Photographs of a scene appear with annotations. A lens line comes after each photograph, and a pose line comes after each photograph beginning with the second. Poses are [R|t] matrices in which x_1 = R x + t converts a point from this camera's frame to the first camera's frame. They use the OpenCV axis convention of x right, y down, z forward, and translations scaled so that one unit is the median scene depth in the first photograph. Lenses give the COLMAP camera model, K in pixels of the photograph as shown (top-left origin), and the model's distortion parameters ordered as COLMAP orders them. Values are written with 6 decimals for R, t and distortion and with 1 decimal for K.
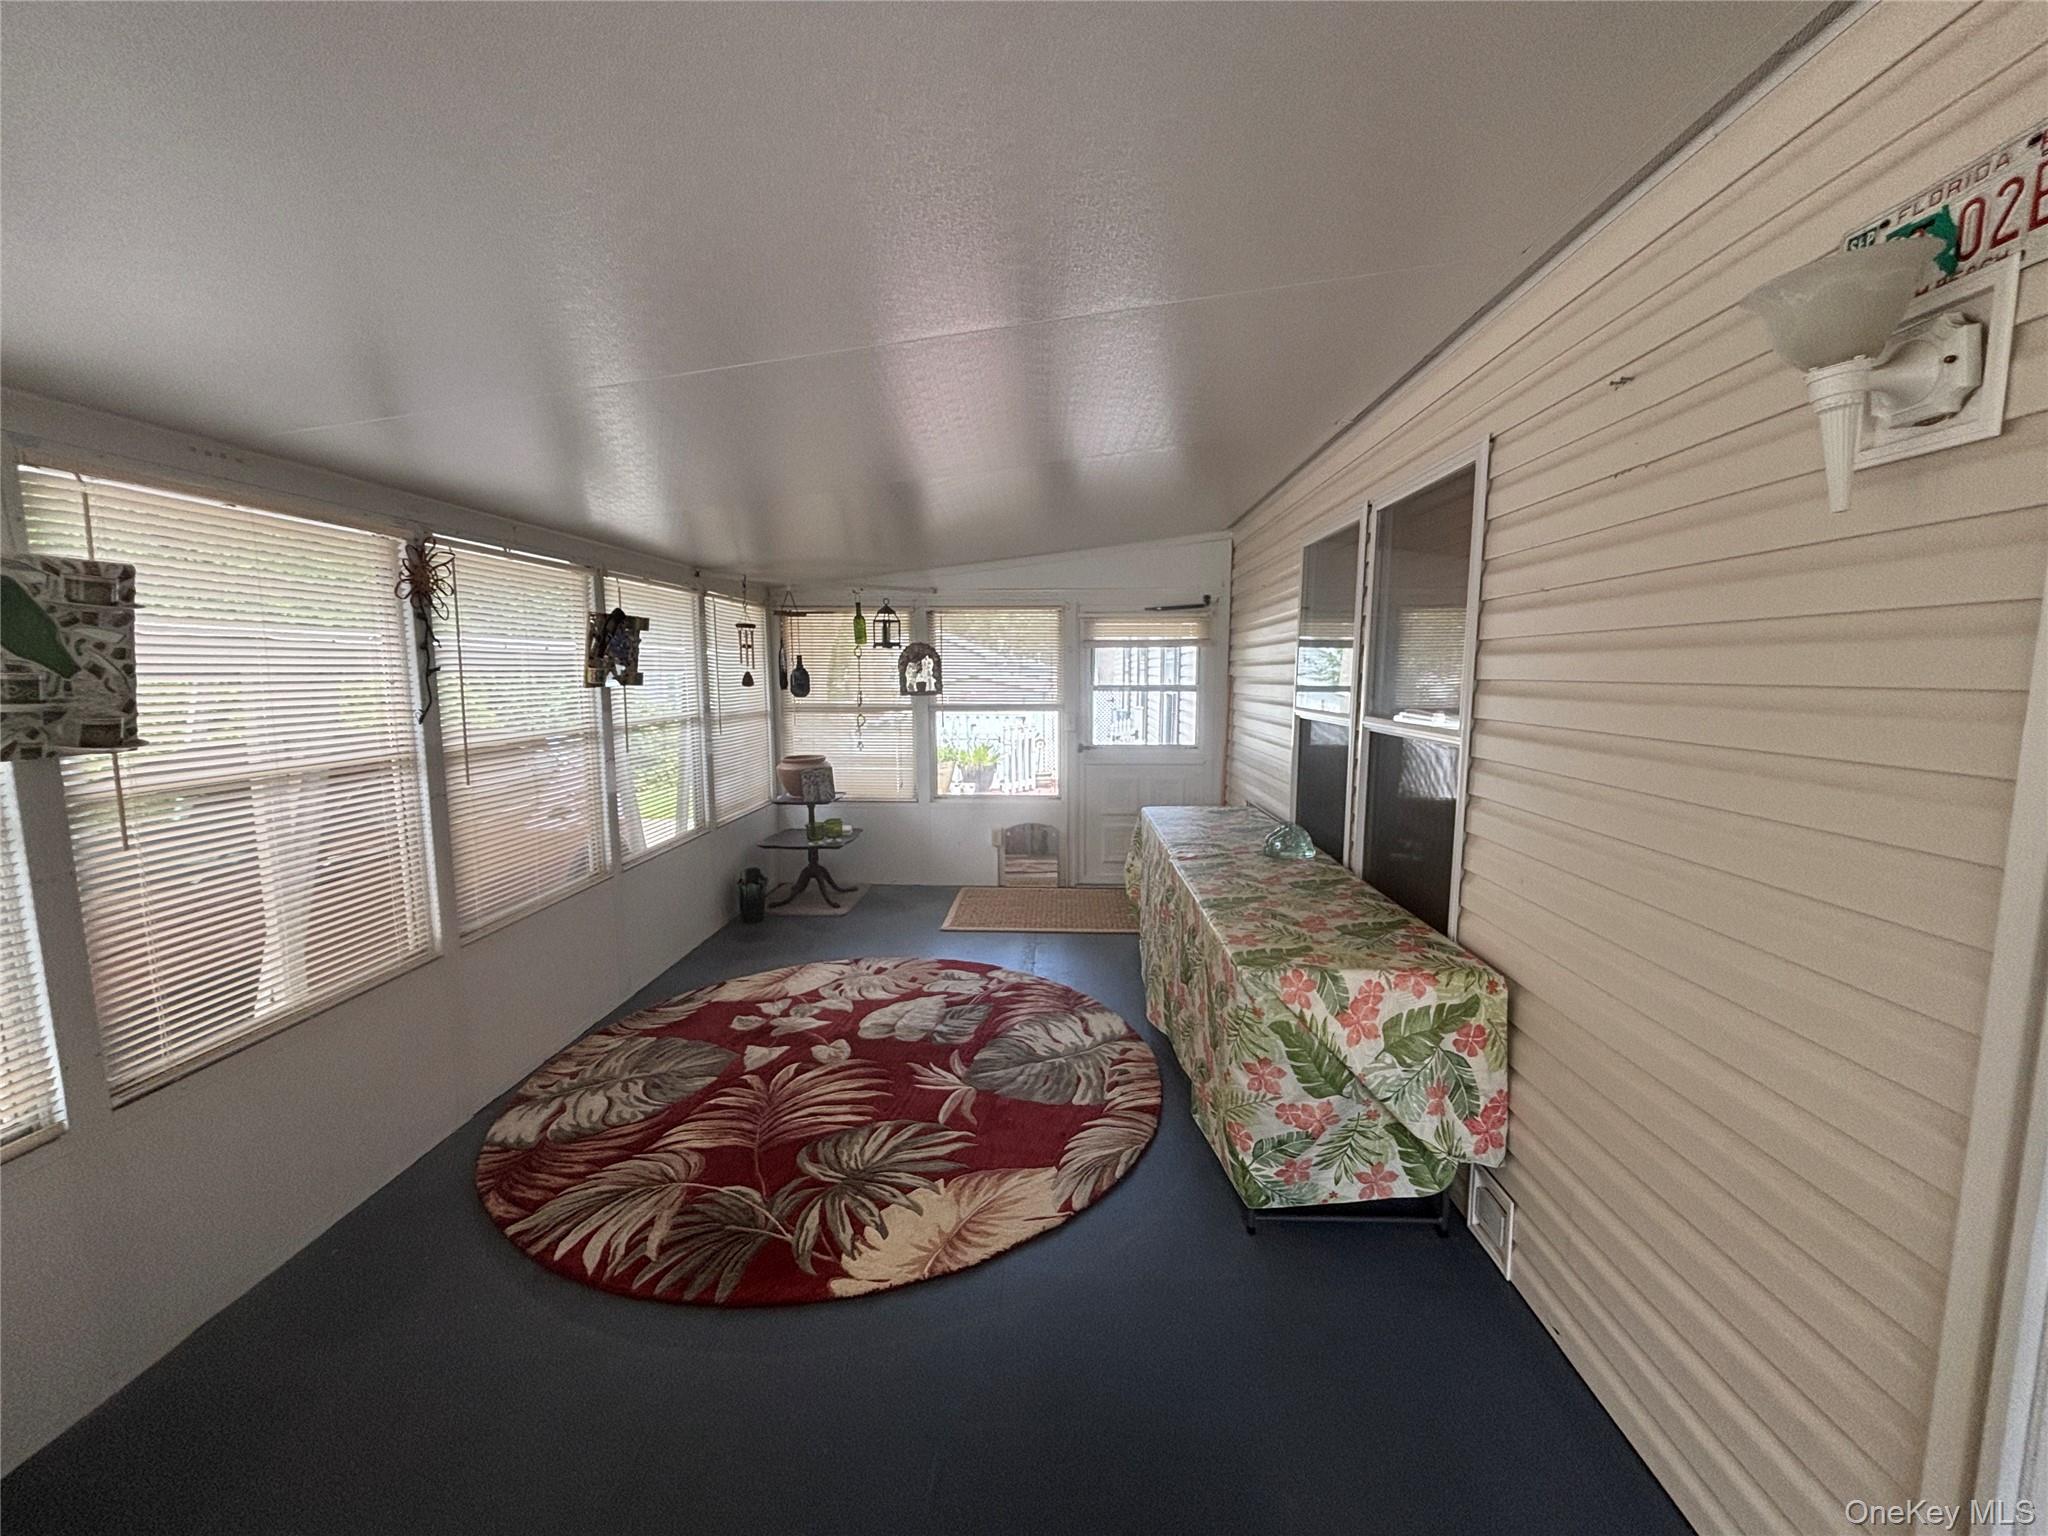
lens RADIAL K [[828.1, 0, 1021.6], [0, 828.1, 768.5], [0, 0, 1]] dist [-0.002052, 0.000339]
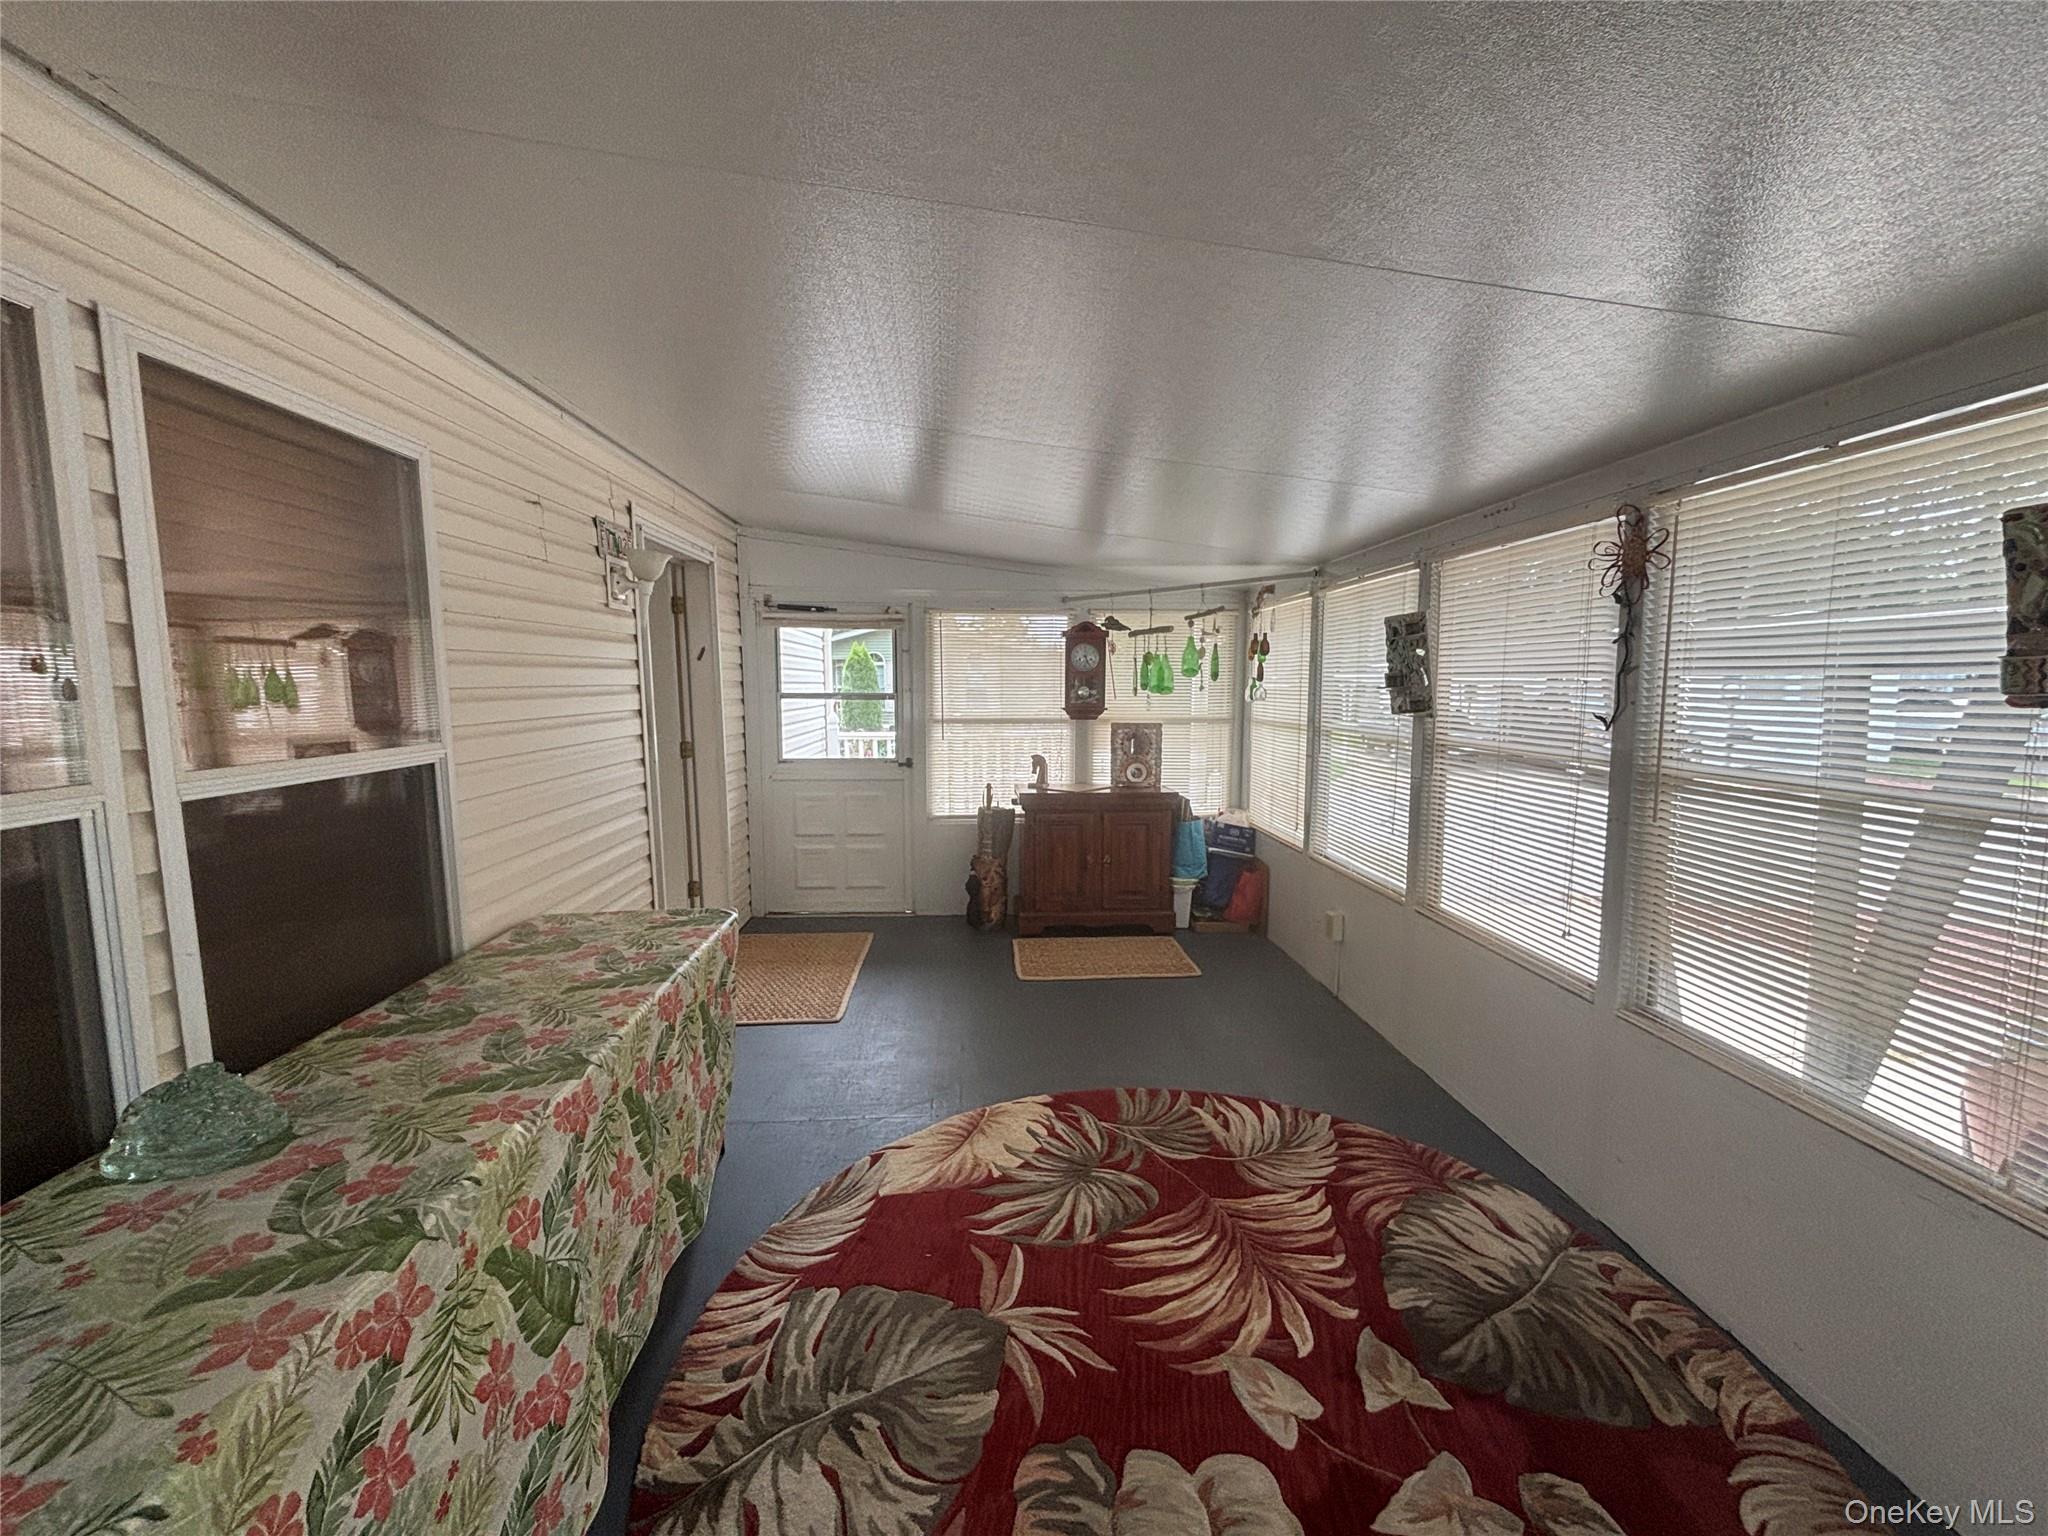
lens RADIAL K [[828.1, 0, 1012.8], [0, 828.1, 761.8], [0, 0, 1]] dist [-0.002052, 0.000339]
pose [[-0.995105, 0.019276, -0.096923, -0.027392], [-0.002335, 0.975932, 0.218062, -0.205927], [0.098793, 0.217221, -0.971110, 1.767860]]
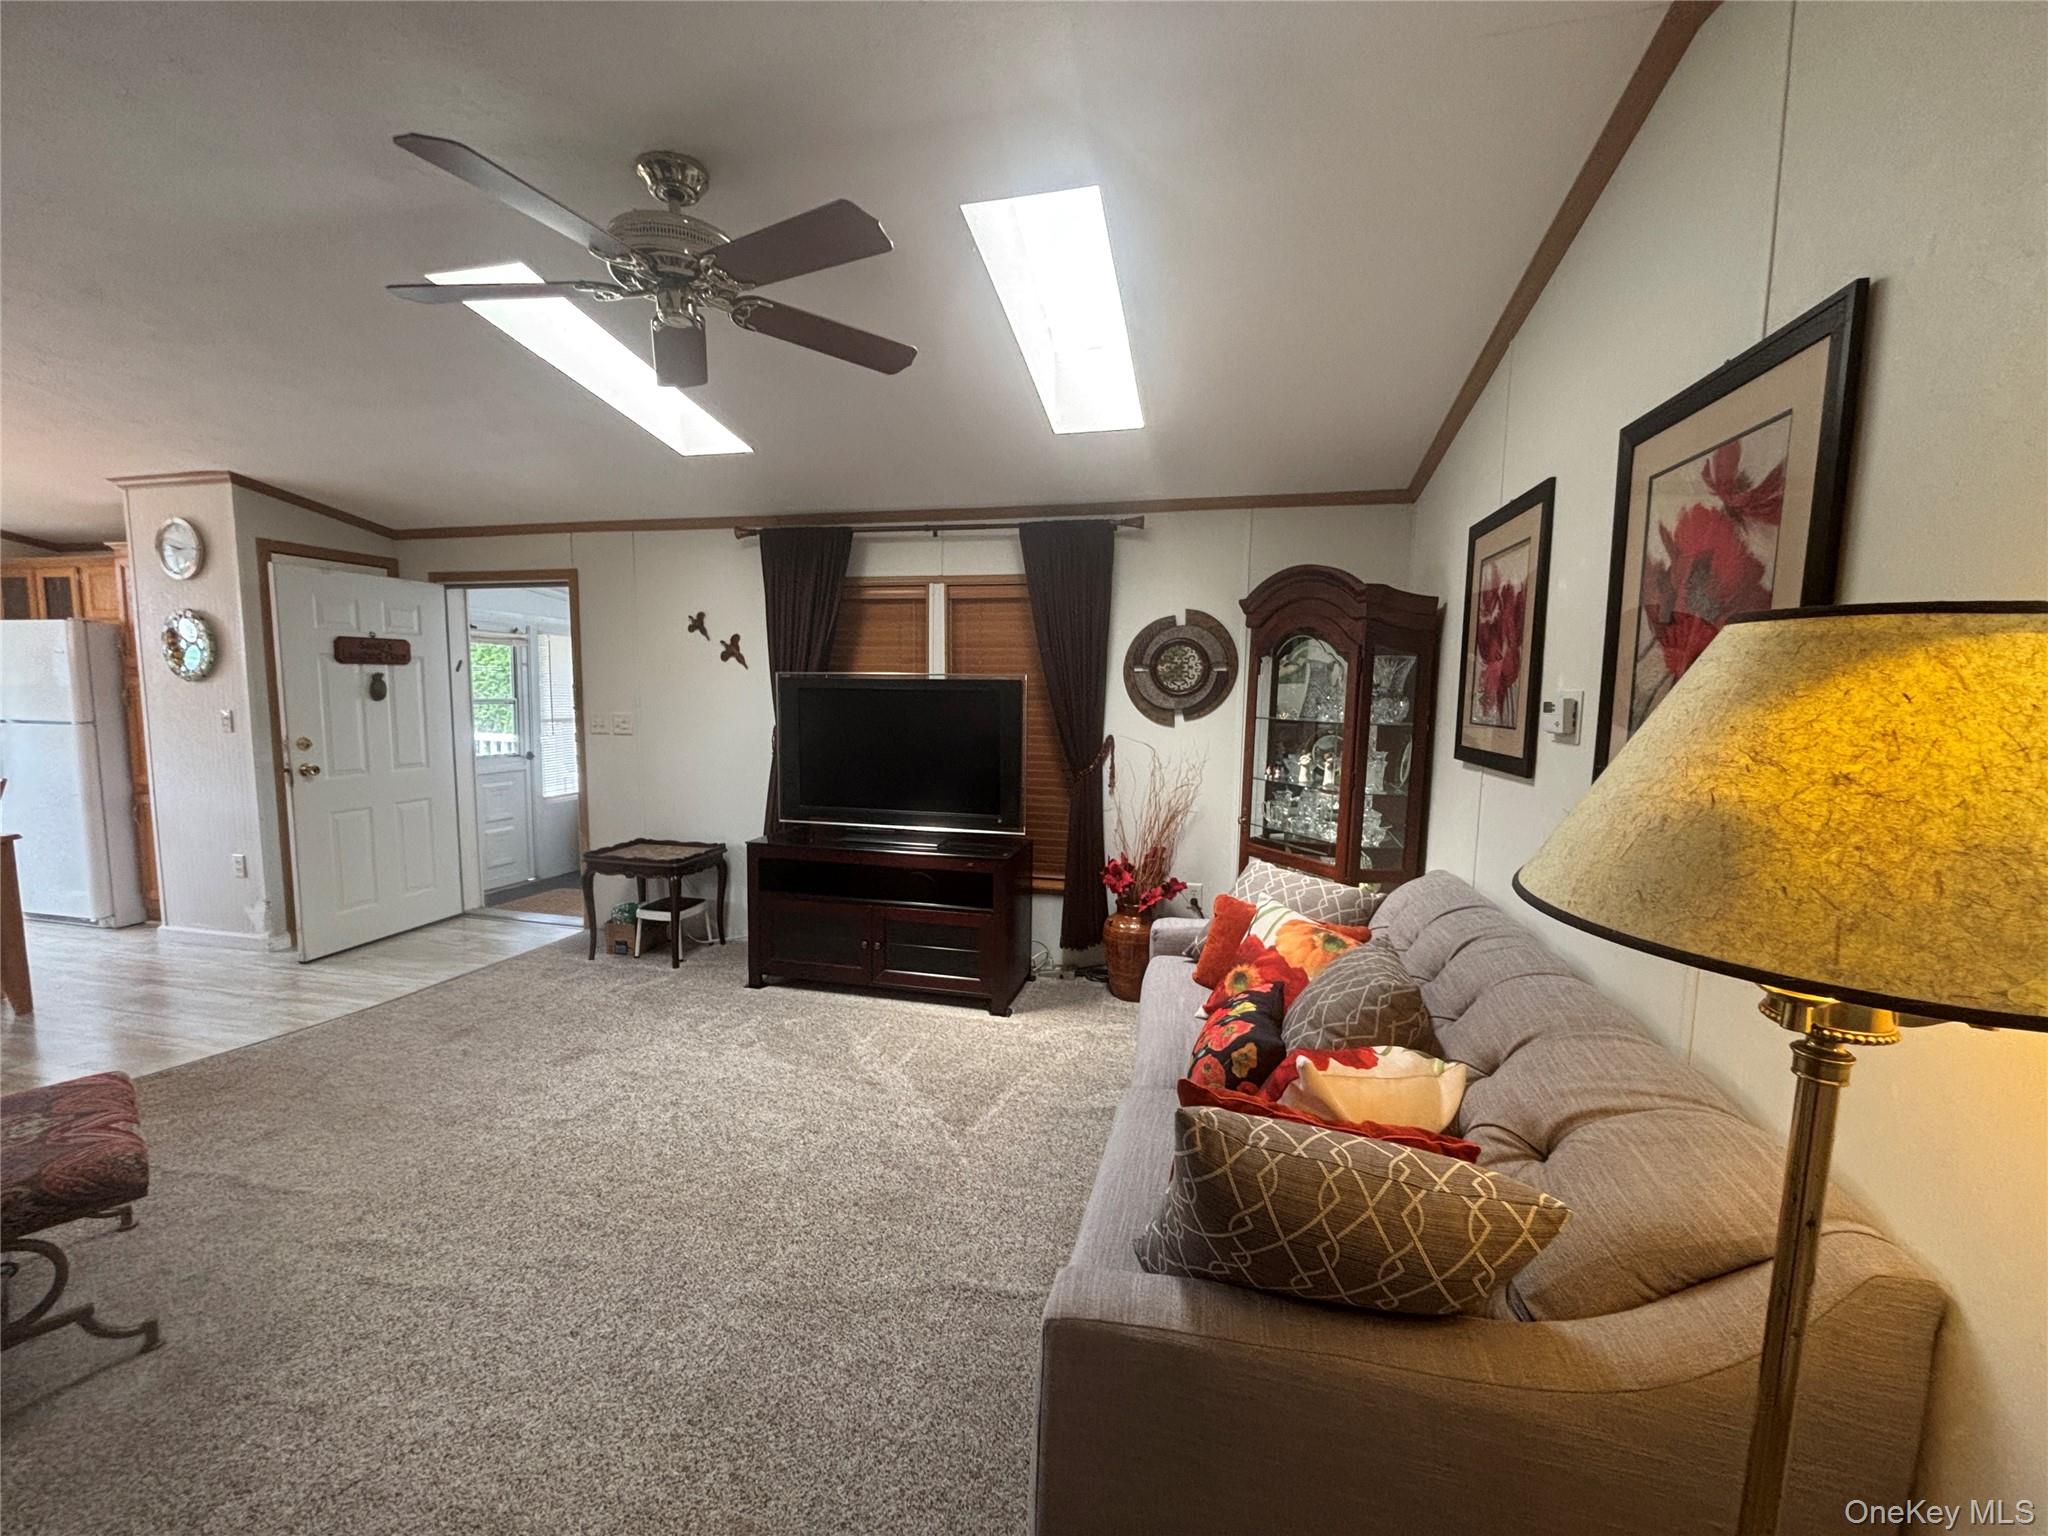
lens RADIAL K [[828.1, 0, 1010.7], [0, 828.1, 757.2], [0, 0, 1]] dist [-0.002052, 0.000339]
pose [[-0.188948, 0.088336, -0.978006, 2.177958], [-0.132508, 0.984543, 0.114527, -0.235009], [0.973006, 0.151233, -0.174322, 1.632271]]
